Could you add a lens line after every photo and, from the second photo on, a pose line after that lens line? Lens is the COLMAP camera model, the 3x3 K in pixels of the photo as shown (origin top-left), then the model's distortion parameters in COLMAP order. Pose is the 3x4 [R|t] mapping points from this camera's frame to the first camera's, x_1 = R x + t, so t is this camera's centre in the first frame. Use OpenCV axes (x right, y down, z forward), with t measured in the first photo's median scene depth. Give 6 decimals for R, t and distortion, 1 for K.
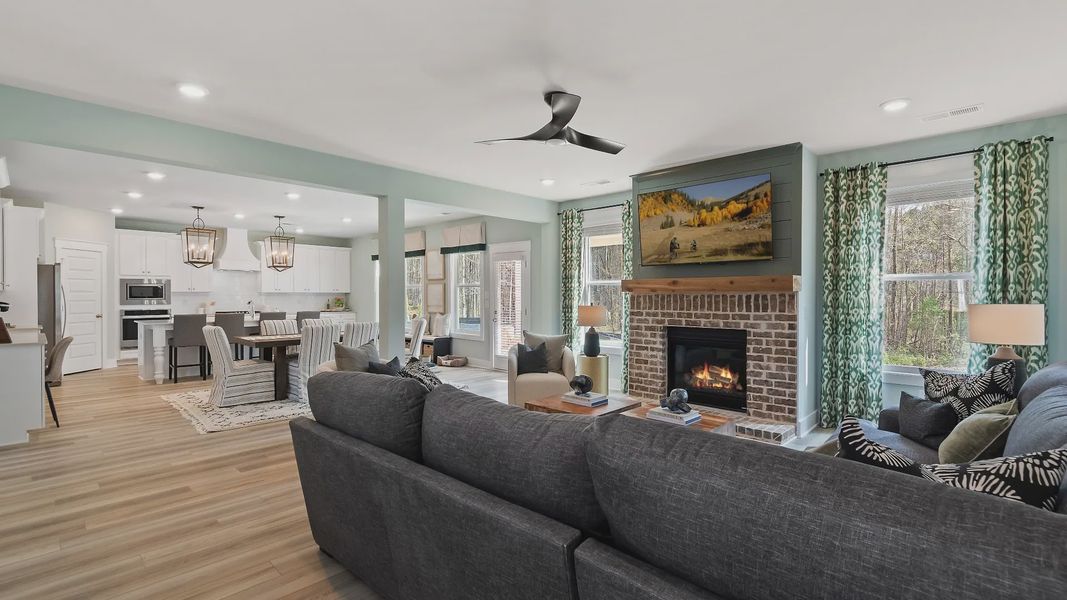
lens RADIAL K [[489.6, 0, 534.1], [0, 489.6, 300.3], [0, 0, 1]] dist [-0.000442, 0.000132]
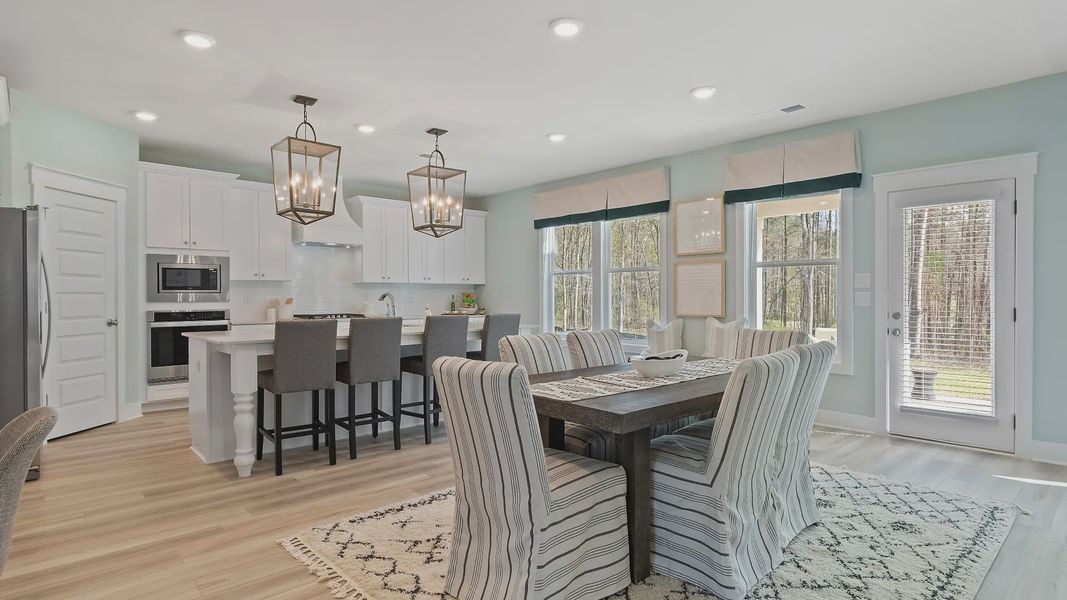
lens RADIAL K [[582.5, 0, 529.6], [0, 582.5, 299.5], [0, 0, 1]] dist [0.006574, 0.000839]
pose [[0.996096, -0.001689, -0.088266, -0.362932], [0.001329, 0.999991, -0.004137, 0.009918], [0.088272, 0.004003, 0.996088, 0.388850]]
